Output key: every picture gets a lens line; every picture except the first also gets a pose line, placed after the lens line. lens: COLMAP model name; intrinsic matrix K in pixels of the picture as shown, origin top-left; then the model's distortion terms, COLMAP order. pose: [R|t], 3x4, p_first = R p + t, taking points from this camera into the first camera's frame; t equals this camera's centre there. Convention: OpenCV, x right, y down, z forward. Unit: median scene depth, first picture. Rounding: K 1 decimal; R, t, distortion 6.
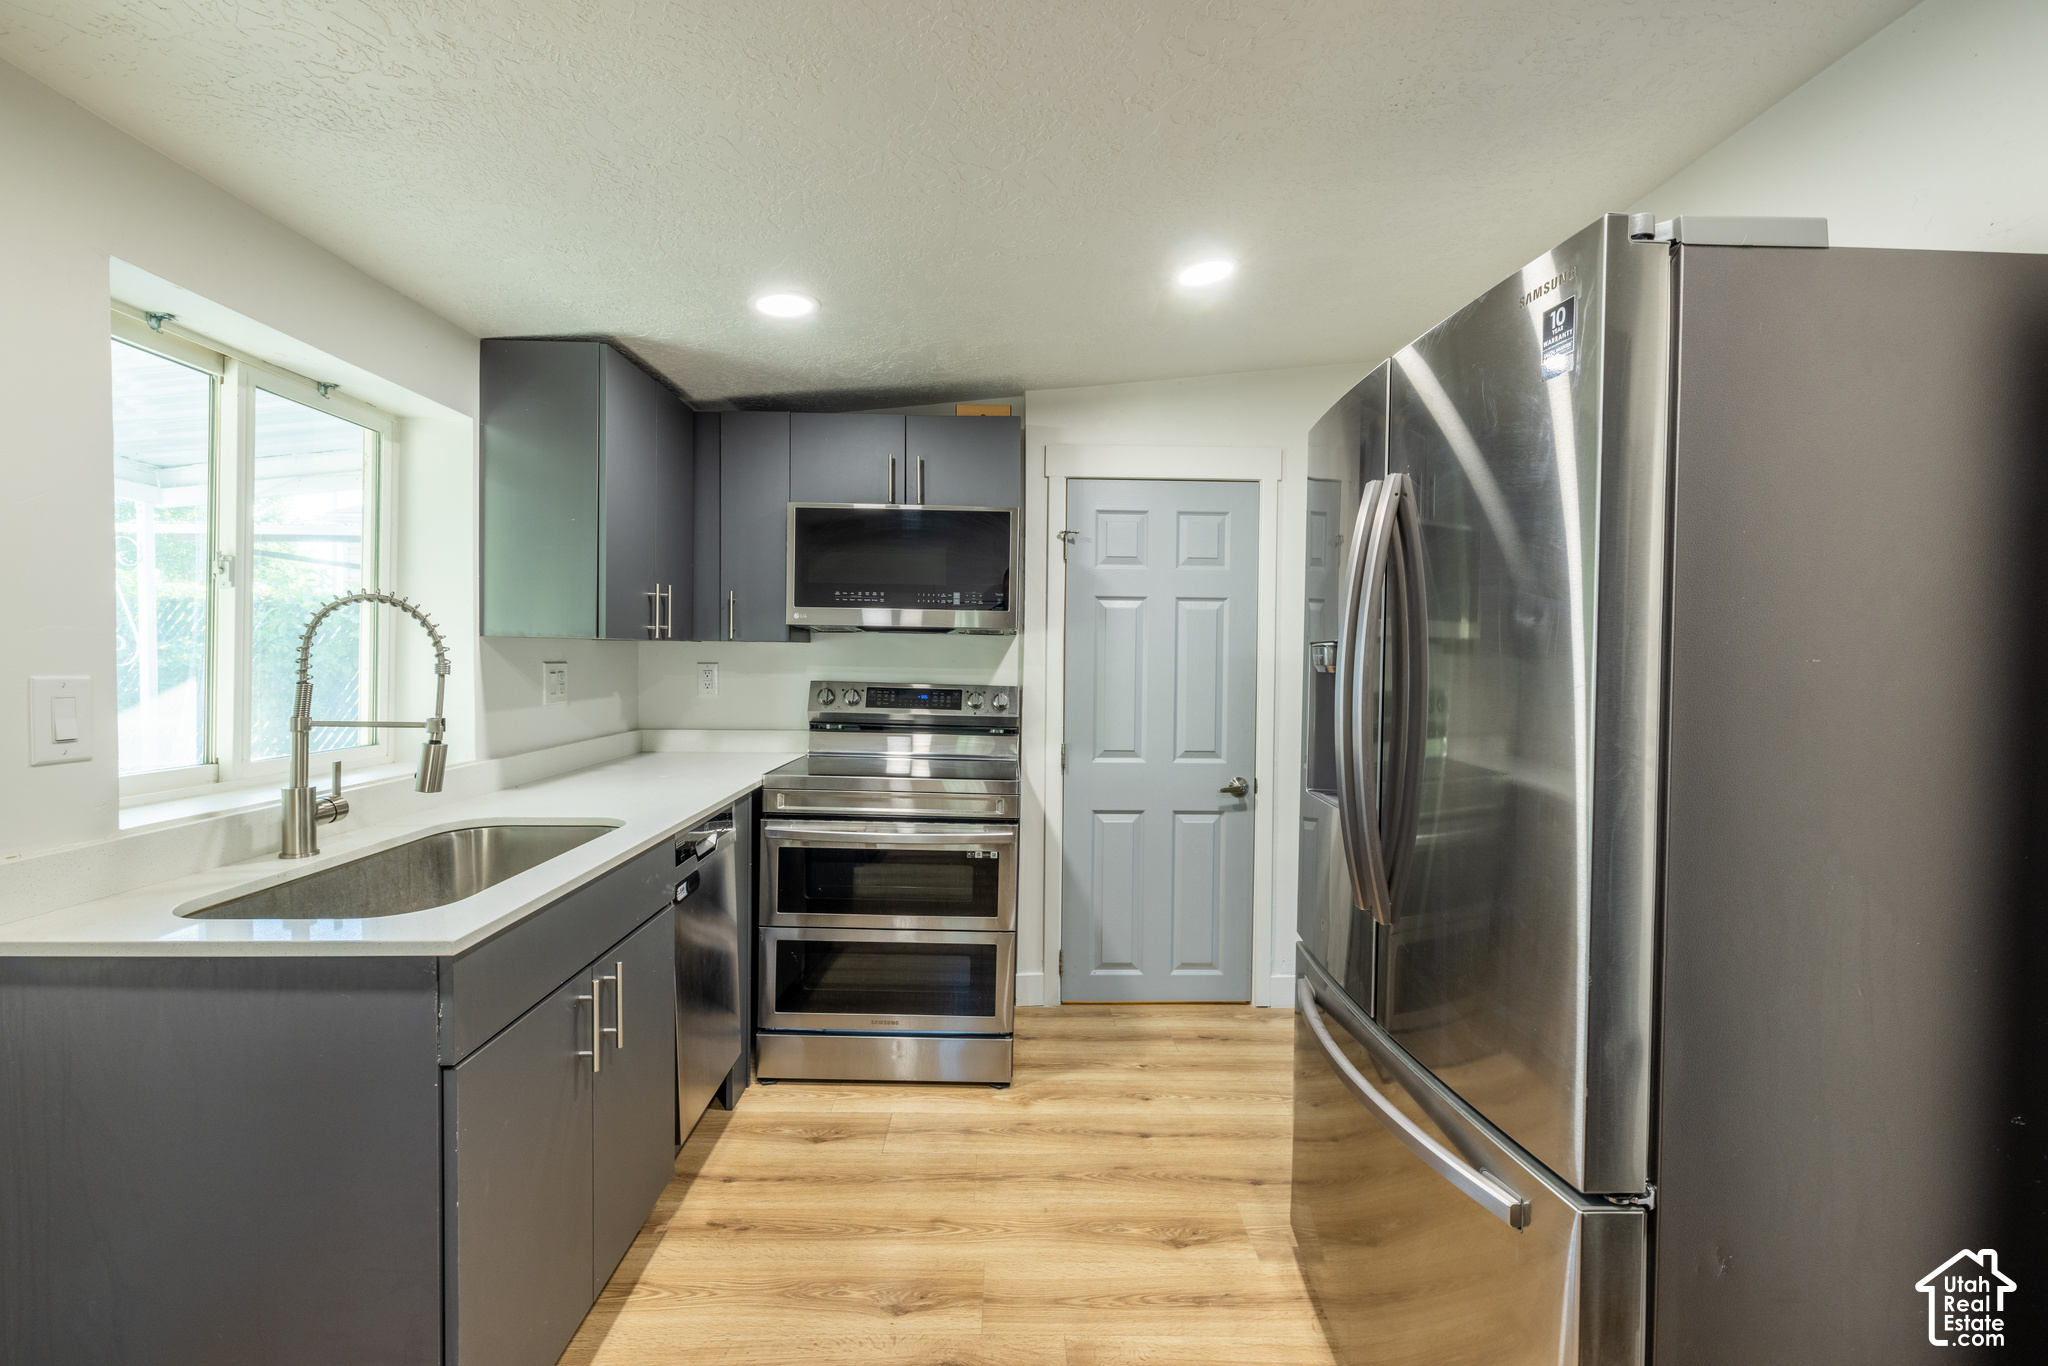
lens RADIAL K [[855.7, 0, 1020.0], [0, 855.7, 670.4], [0, 0, 1]] dist [-0.000637, 0.000142]
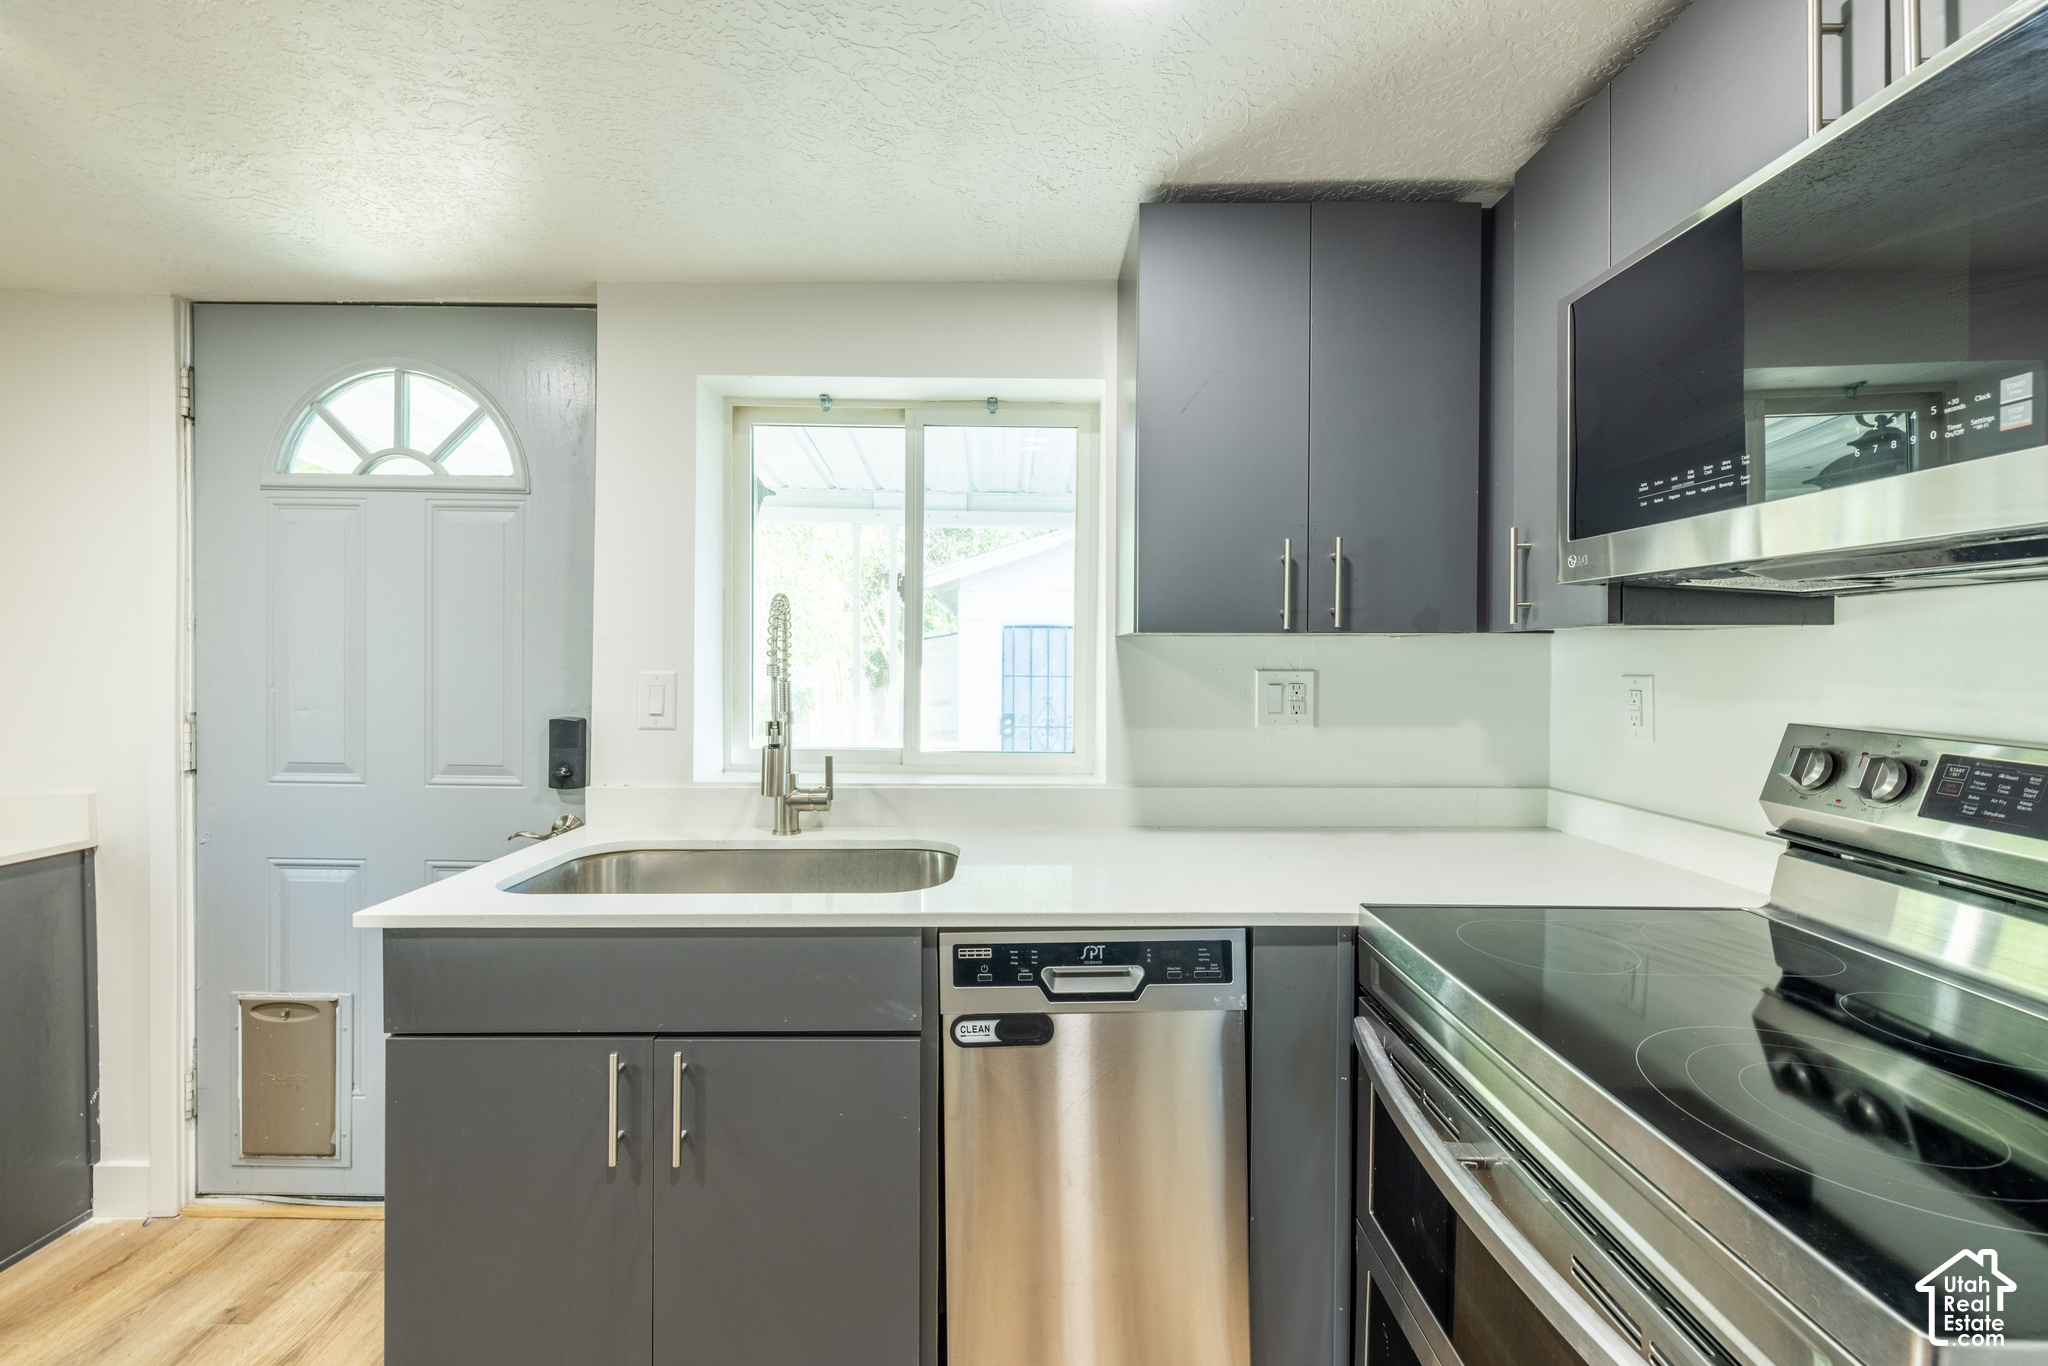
lens RADIAL K [[855.7, 0, 1023.2], [0, 855.7, 665.9], [0, 0, 1]] dist [-0.000637, 0.000142]
pose [[-0.019119, -0.000131, -0.999817, 0.161480], [-0.020956, 0.999780, 0.000270, -0.007572], [0.999598, 0.020957, -0.019117, 0.739898]]
